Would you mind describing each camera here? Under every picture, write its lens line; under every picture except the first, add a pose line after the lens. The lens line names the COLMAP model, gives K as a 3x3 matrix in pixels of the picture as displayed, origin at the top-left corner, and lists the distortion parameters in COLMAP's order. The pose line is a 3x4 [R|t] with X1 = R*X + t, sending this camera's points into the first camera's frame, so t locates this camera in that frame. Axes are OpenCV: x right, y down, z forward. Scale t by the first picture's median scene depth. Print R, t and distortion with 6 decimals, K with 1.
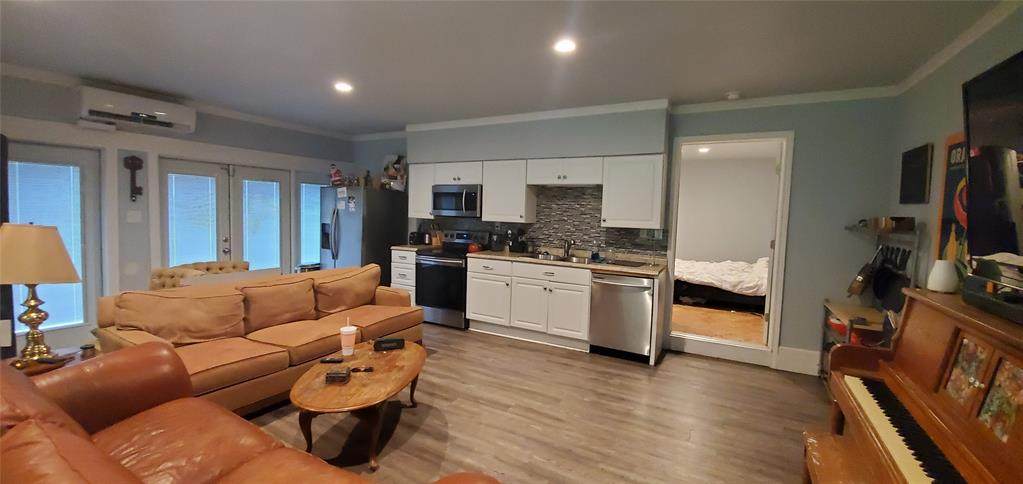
lens RADIAL K [[418.0, 0, 495.4], [0, 418.0, 237.5], [0, 0, 1]] dist [0.004412, -0.012406]
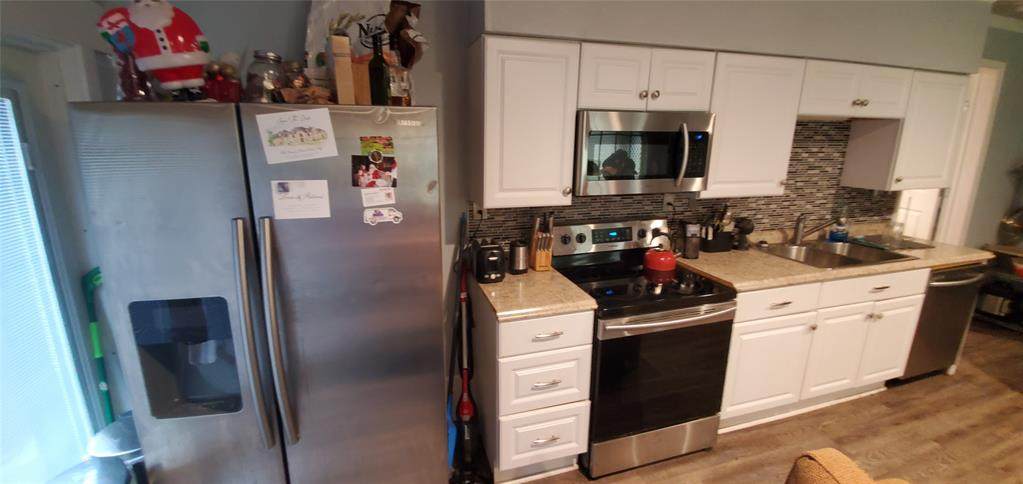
lens RADIAL K [[418.0, 0, 495.4], [0, 418.0, 237.5], [0, 0, 1]] dist [0.004412, -0.012406]
pose [[0.675794, -0.194587, 0.710942, -0.481372], [0.065590, 0.976574, 0.204943, -0.100898], [-0.734167, -0.091869, 0.672725, 0.839246]]
